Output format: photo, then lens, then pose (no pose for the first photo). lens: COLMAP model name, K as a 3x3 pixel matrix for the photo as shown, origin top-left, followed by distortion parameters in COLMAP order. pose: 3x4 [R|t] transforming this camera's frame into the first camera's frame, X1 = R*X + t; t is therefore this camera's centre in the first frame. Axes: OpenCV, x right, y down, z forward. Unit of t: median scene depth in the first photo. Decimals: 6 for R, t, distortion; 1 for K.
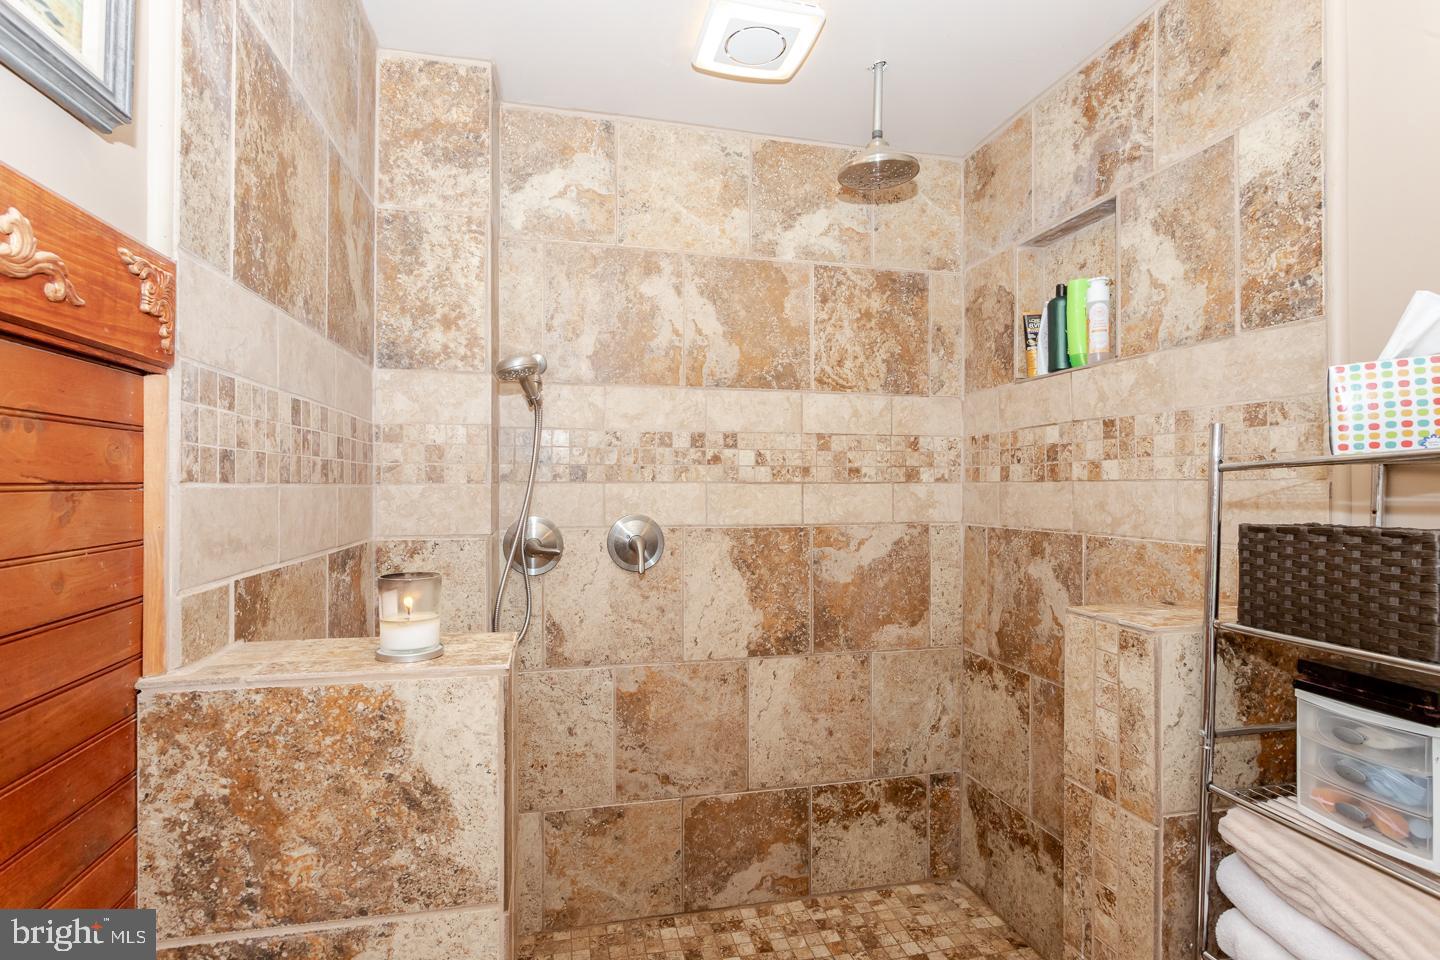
lens RADIAL K [[700.8, 0, 714.1], [0, 700.8, 482.0], [0, 0, 1]] dist [-0.013973, 0.006015]
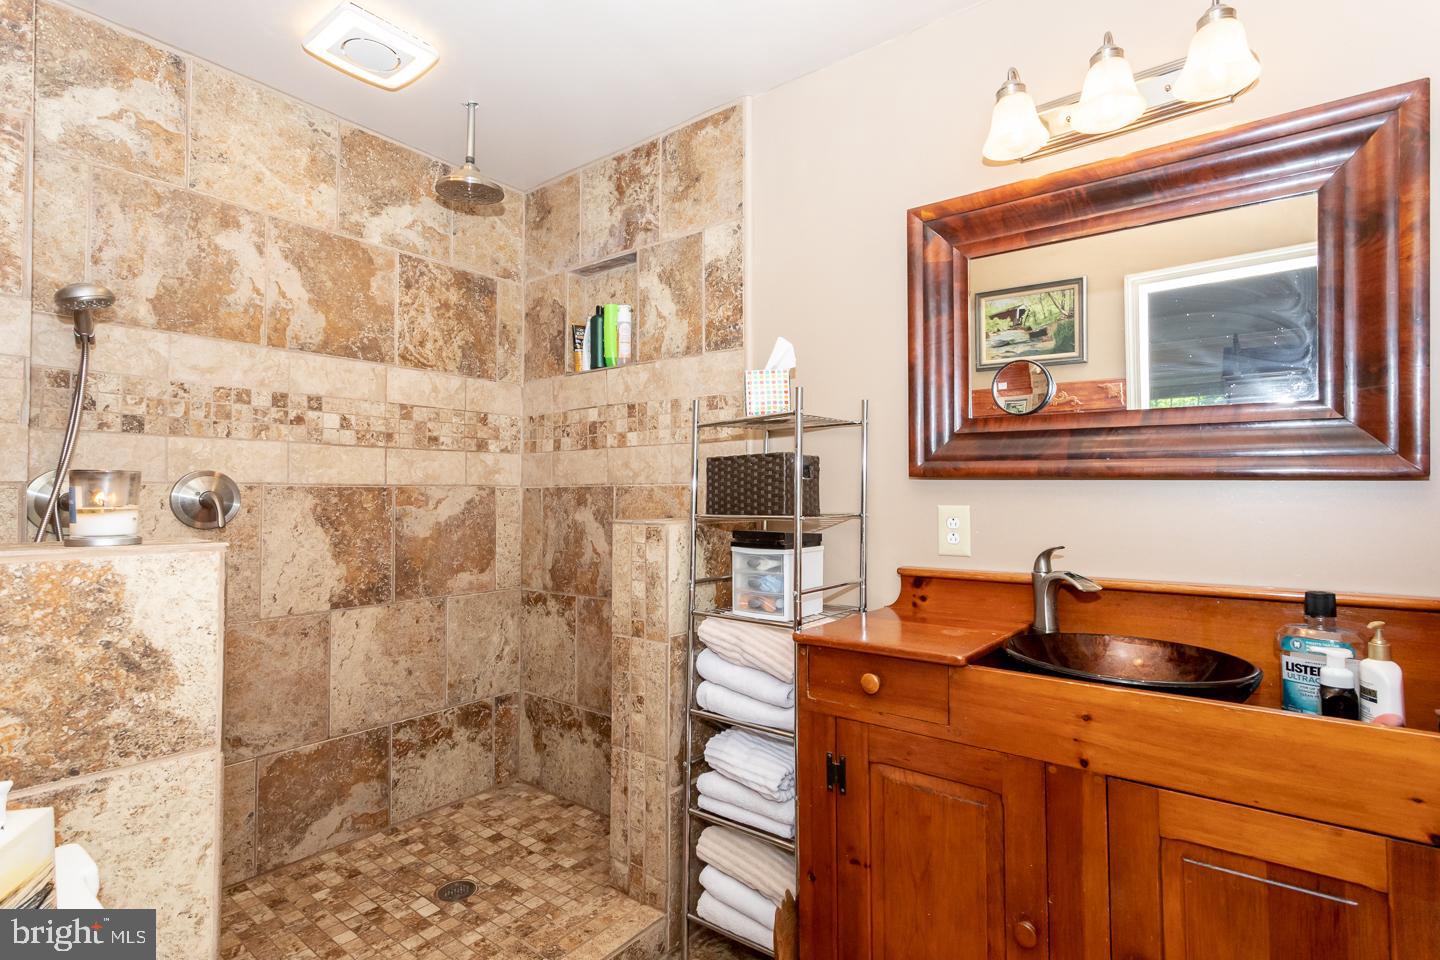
lens RADIAL K [[690.5, 0, 718.8], [0, 690.5, 480.5], [0, 0, 1]] dist [0.006385, 0.000969]
pose [[0.776460, 0.006128, 0.630137, -0.170916], [0.001034, 0.999939, -0.010999, 0.073694], [-0.630166, 0.009192, 0.776406, -0.198240]]
